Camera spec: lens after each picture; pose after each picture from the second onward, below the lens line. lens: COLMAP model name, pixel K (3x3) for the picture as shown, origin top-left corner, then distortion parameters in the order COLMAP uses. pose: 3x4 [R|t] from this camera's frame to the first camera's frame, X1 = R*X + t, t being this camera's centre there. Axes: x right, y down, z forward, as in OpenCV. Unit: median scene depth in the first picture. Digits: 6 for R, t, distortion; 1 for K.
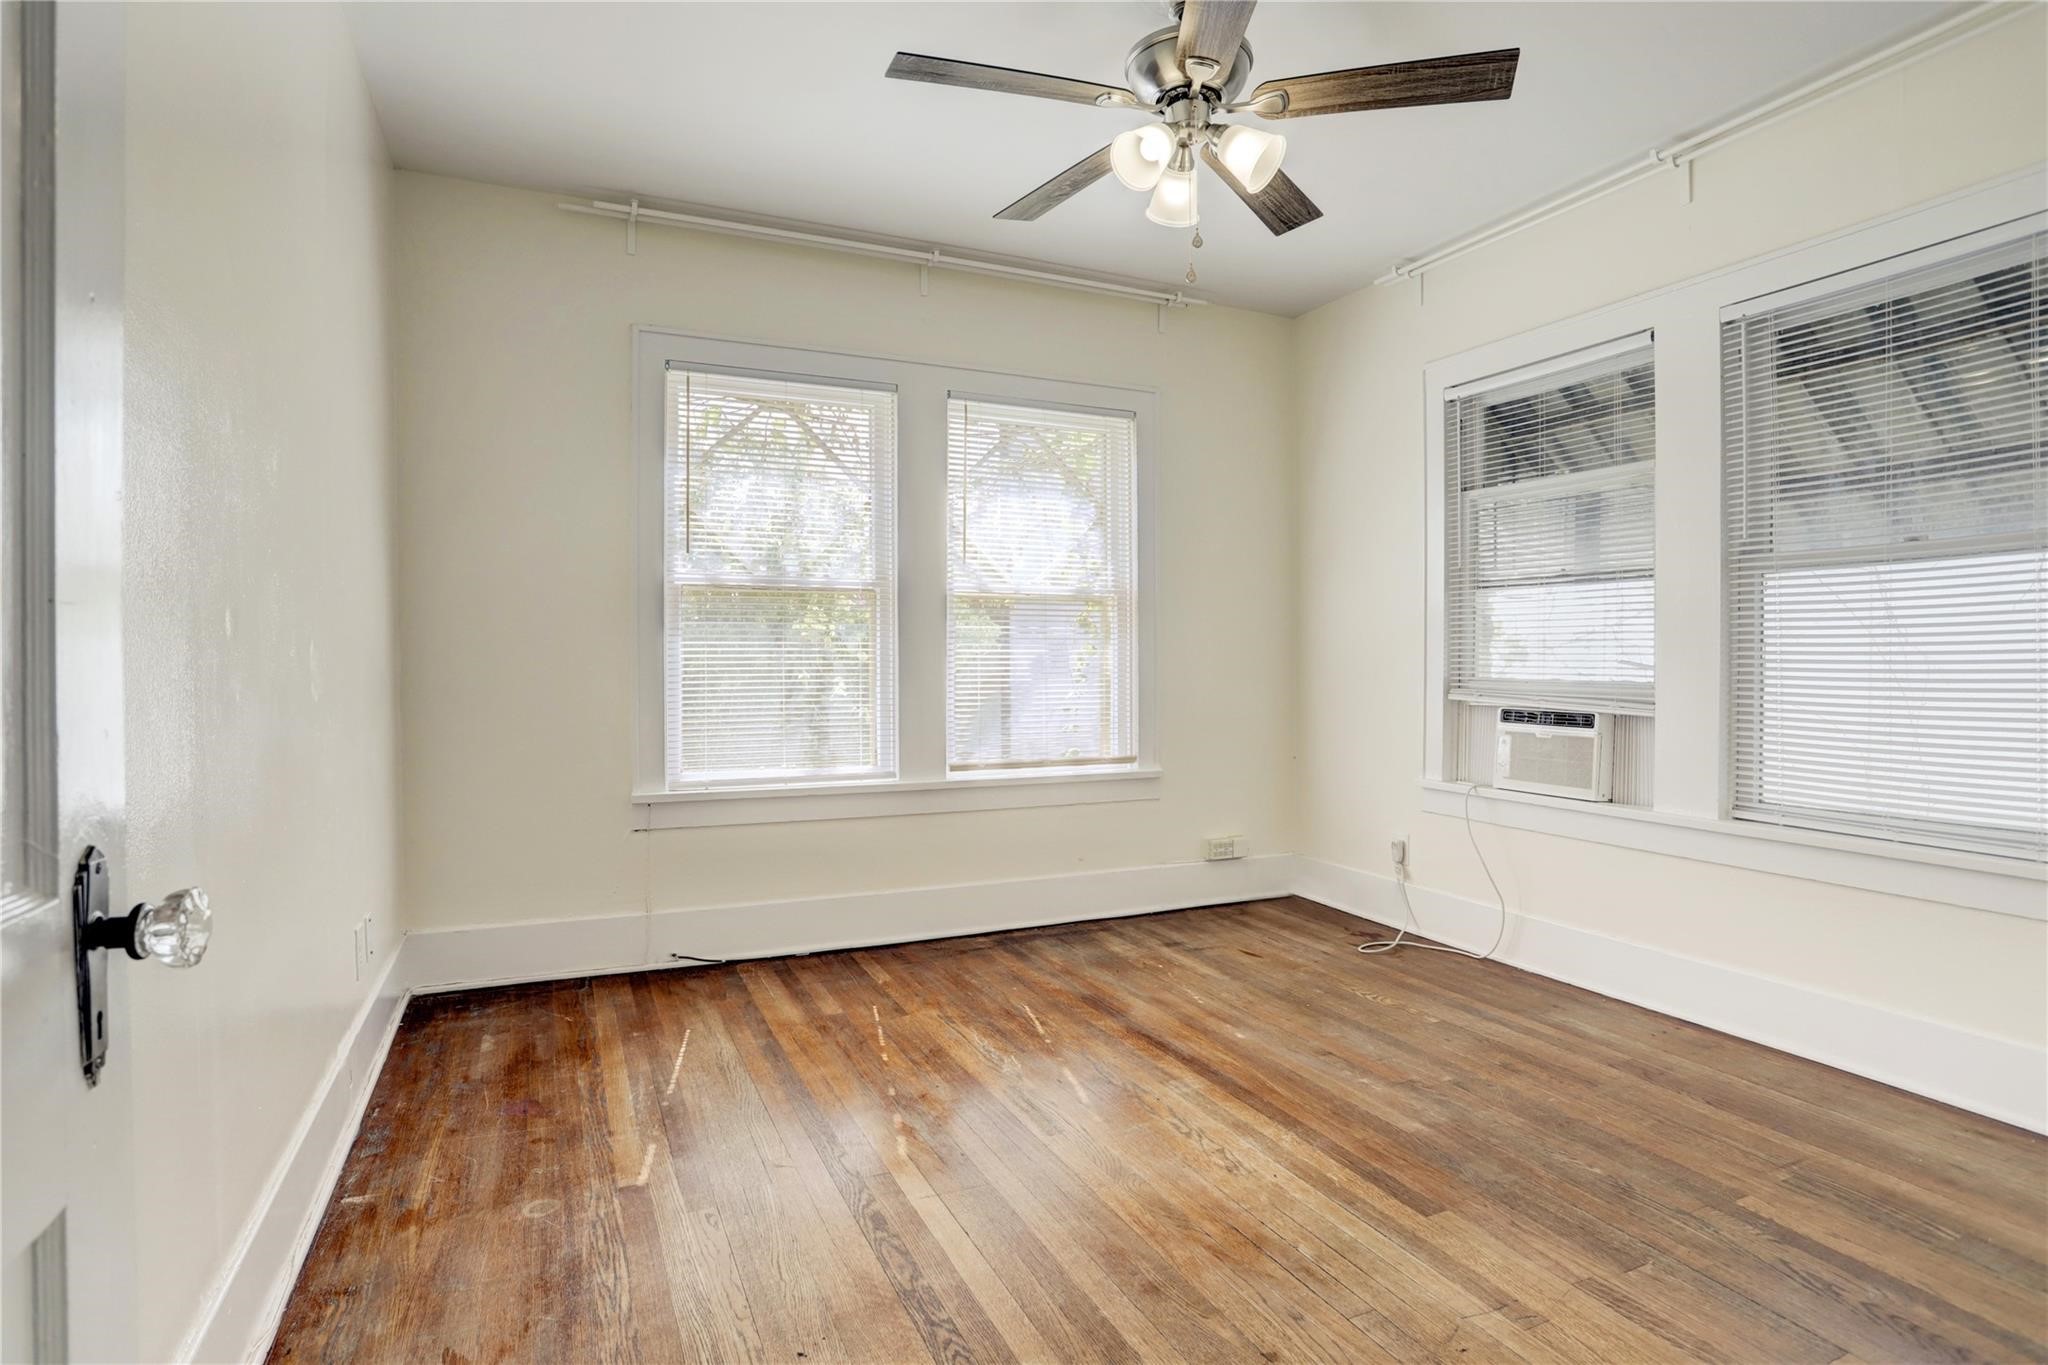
lens RADIAL K [[1026.0, 0, 1021.7], [0, 1026.0, 676.1], [0, 0, 1]] dist [-0.044353, 0.011763]
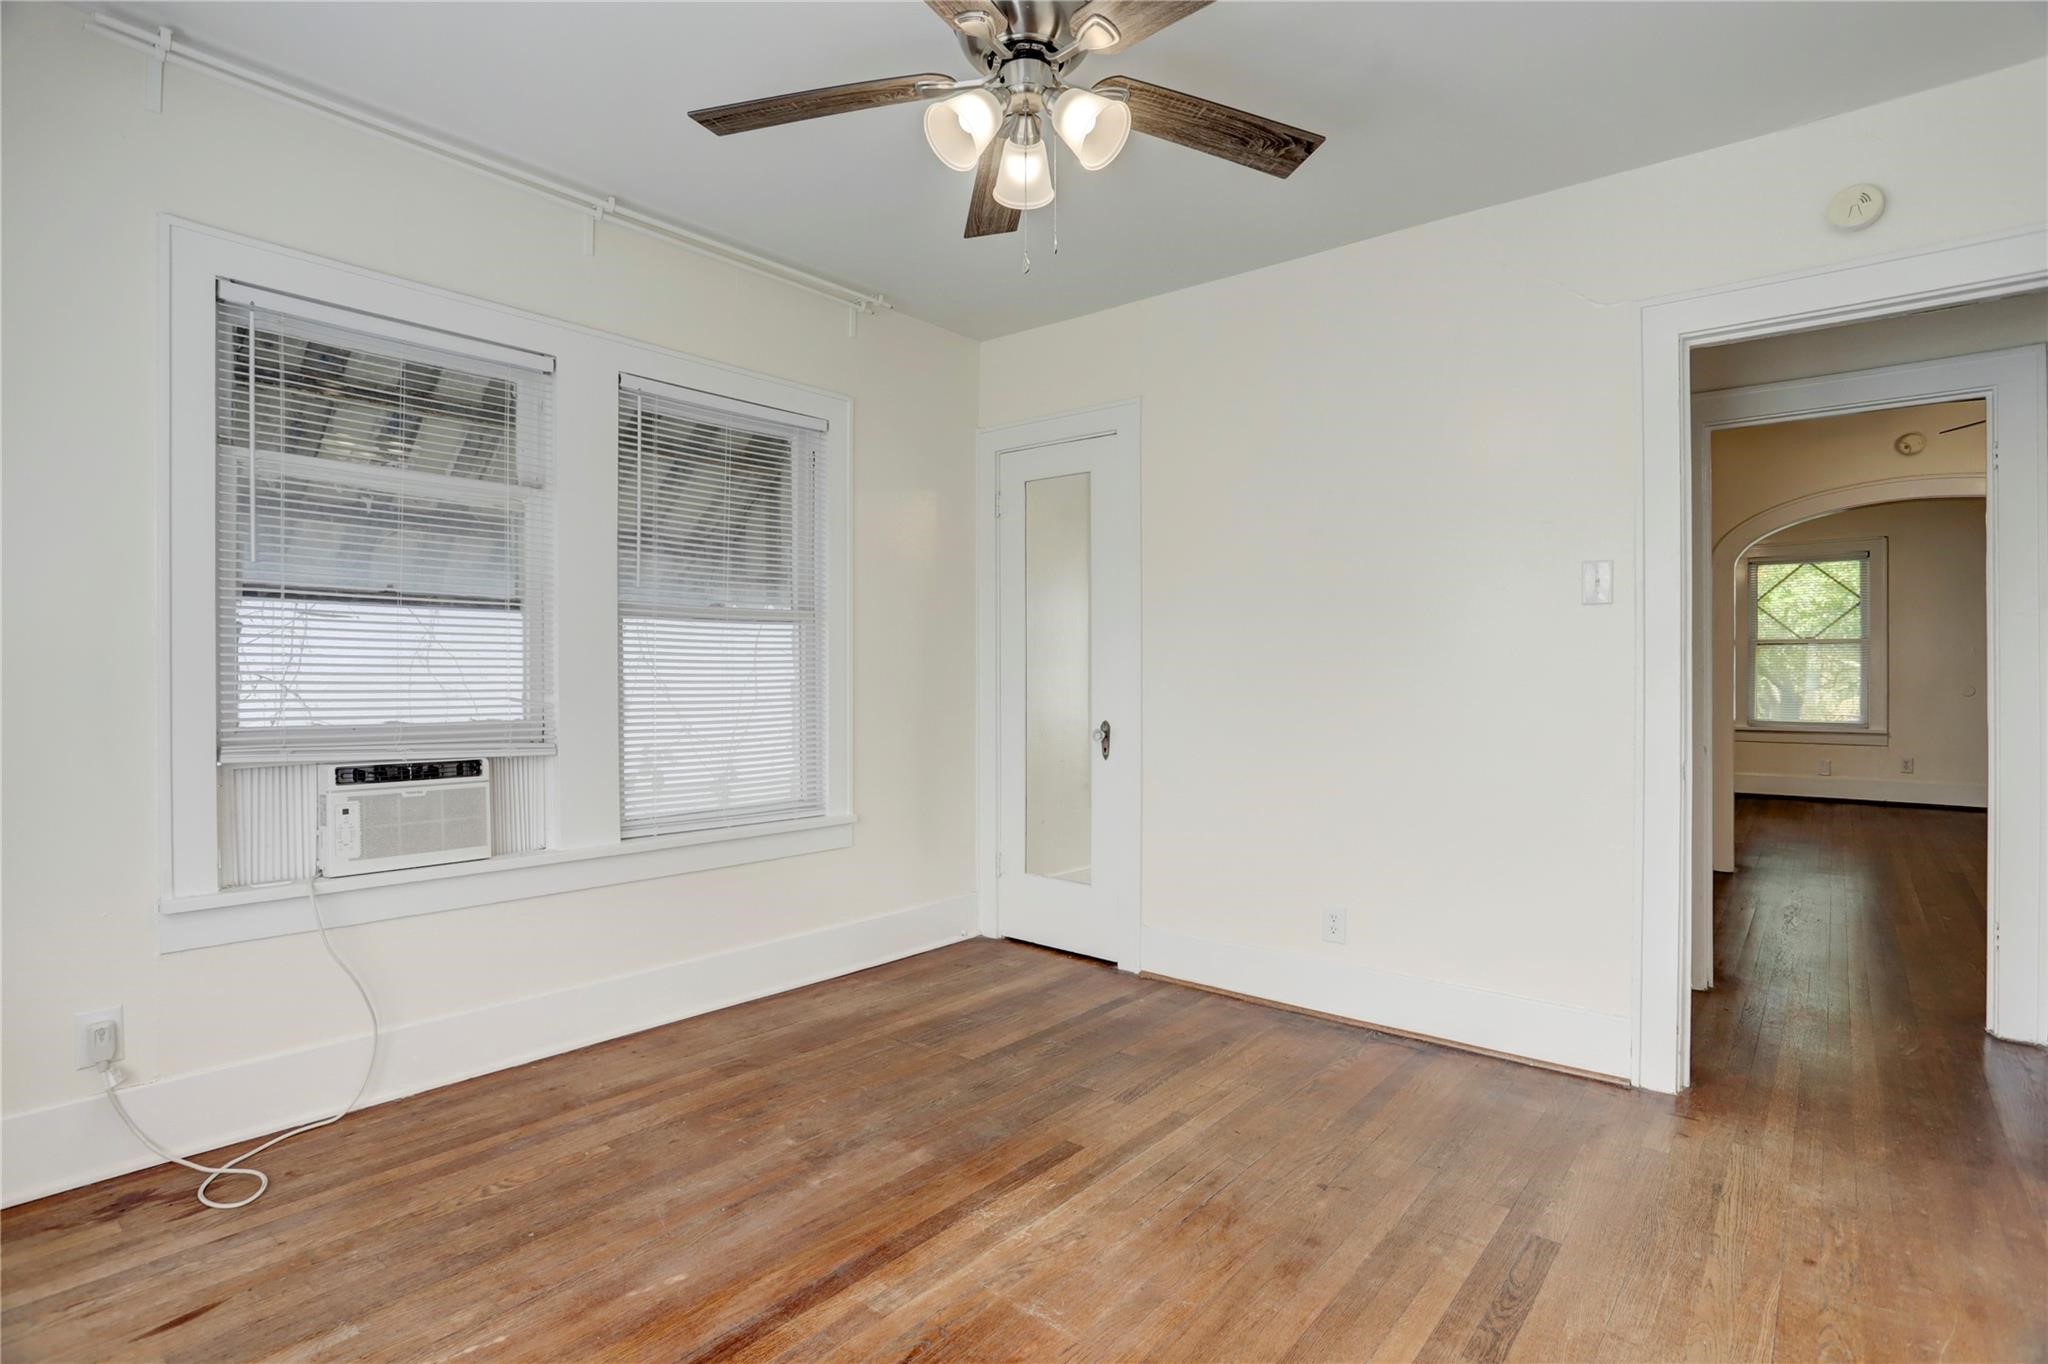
lens RADIAL K [[1026.0, 0, 988.7], [0, 1026.0, 672.7], [0, 0, 1]] dist [-0.044353, 0.011763]
pose [[-0.415780, -0.003200, 0.909460, -0.494799], [0.009332, 0.999926, 0.007784, -0.048206], [-0.909417, 0.011723, -0.415719, 1.145187]]
